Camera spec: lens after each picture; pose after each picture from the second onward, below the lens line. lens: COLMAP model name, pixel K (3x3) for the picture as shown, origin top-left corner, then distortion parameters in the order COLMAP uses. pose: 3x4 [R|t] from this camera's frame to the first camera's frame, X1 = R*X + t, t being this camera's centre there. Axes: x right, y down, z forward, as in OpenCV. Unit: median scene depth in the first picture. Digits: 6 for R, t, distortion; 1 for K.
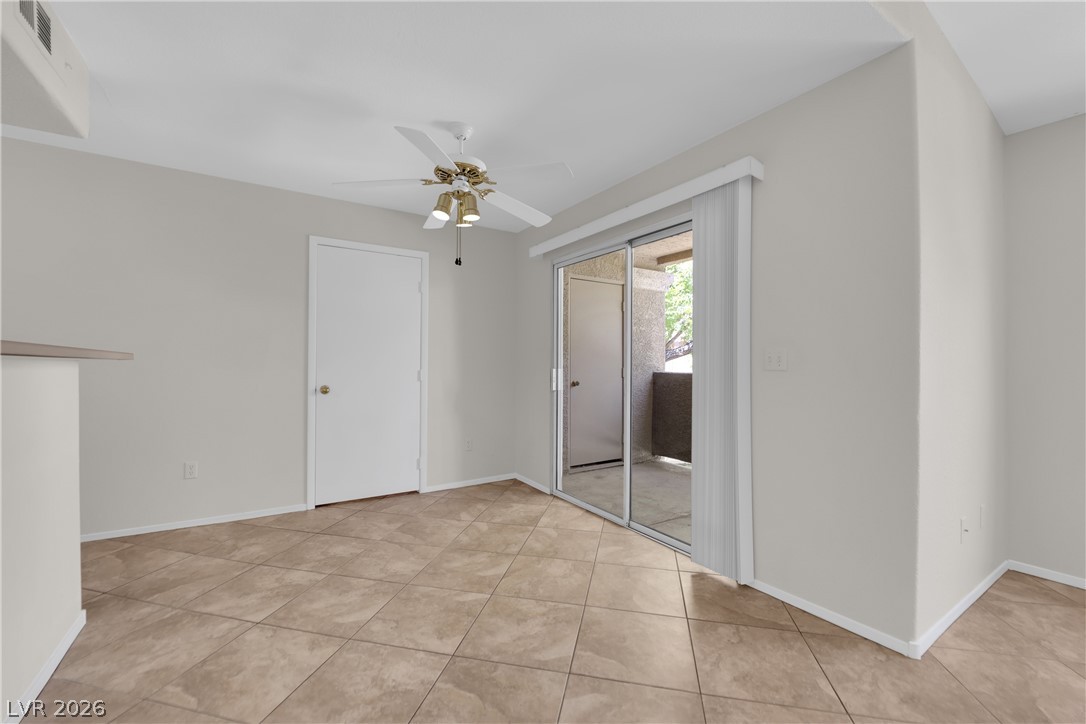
lens RADIAL K [[437.5, 0, 543.0], [0, 437.5, 362.0], [0, 0, 1]] dist [-0.009875, -0.004351]
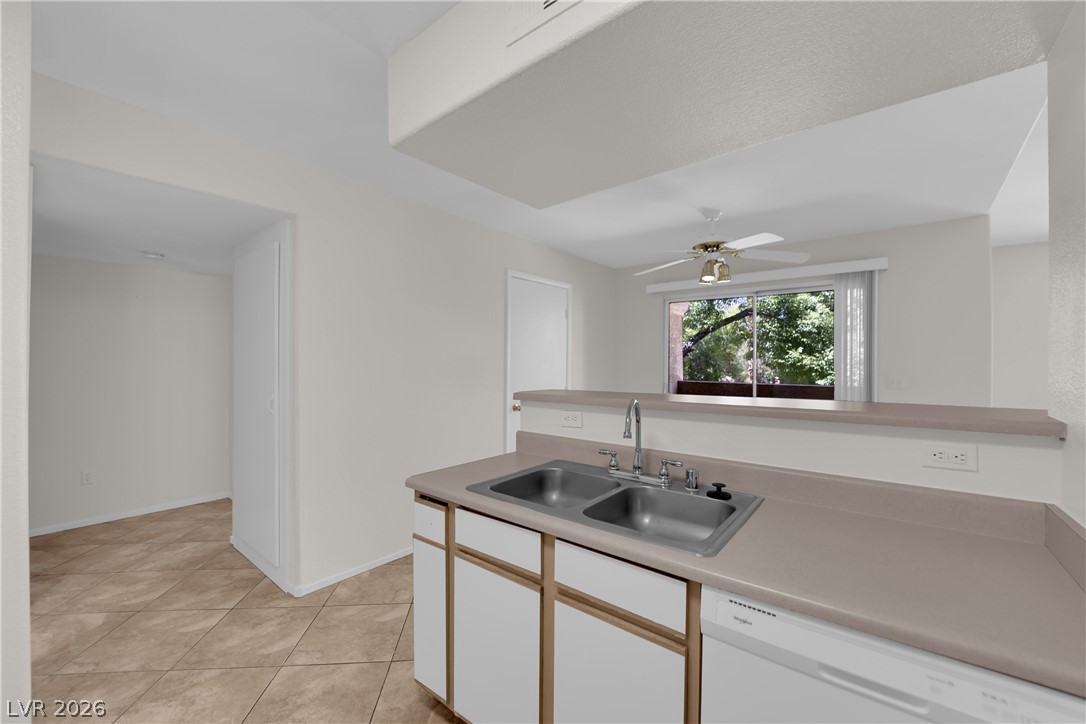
lens RADIAL K [[437.5, 0, 543.0], [0, 437.5, 362.0], [0, 0, 1]] dist [-0.009875, -0.004351]
pose [[0.949924, -0.003026, 0.312466, -1.121008], [0.000454, 0.999965, 0.008304, -0.087944], [-0.312481, -0.007747, 0.949893, -0.127126]]
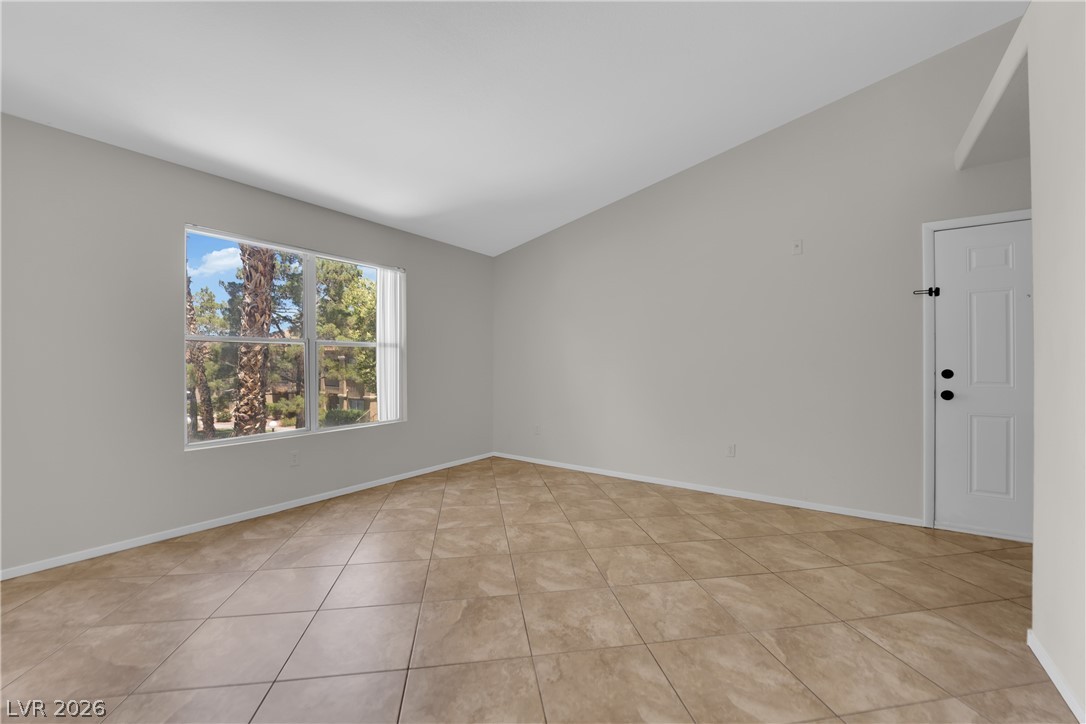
lens RADIAL K [[437.5, 0, 543.0], [0, 437.5, 362.0], [0, 0, 1]] dist [-0.009875, -0.004351]
pose [[-0.376958, -0.002492, 0.926227, -0.179028], [-0.007264, 0.999974, -0.000266, 0.003525], [-0.926202, -0.006829, -0.376966, 0.233115]]
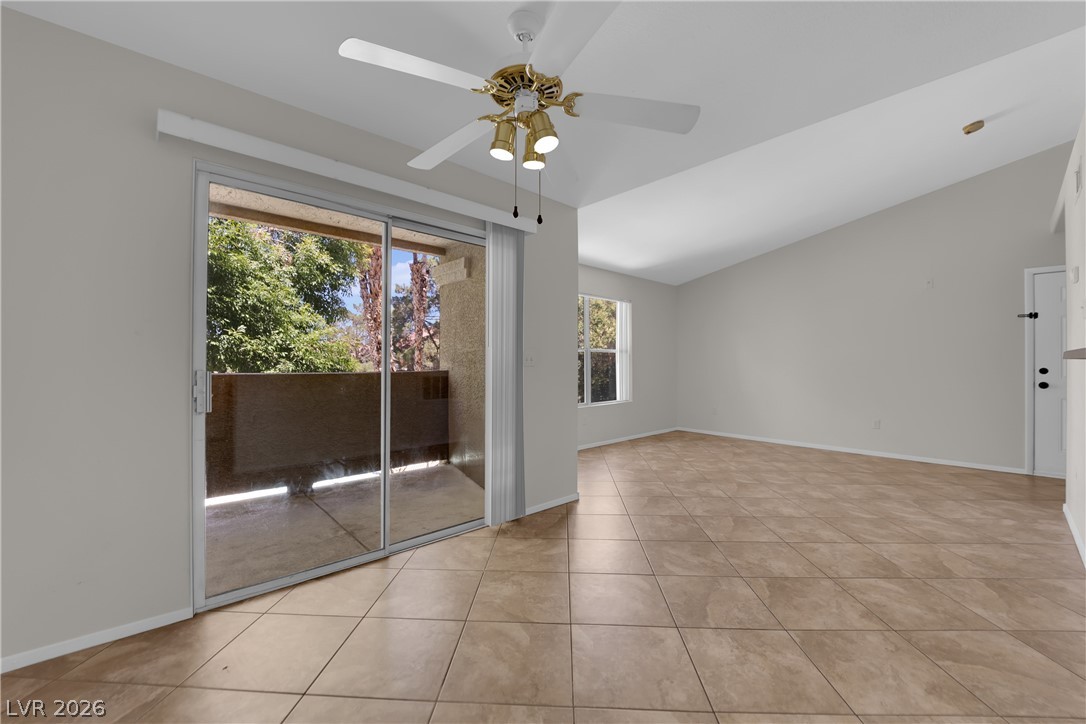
lens RADIAL K [[437.5, 0, 543.0], [0, 437.5, 362.0], [0, 0, 1]] dist [-0.009875, -0.004351]
pose [[-0.175236, -0.003997, 0.984518, -0.882102], [-0.007151, 0.999971, 0.002787, 0.000849], [-0.984501, -0.006552, -0.175259, 1.098363]]
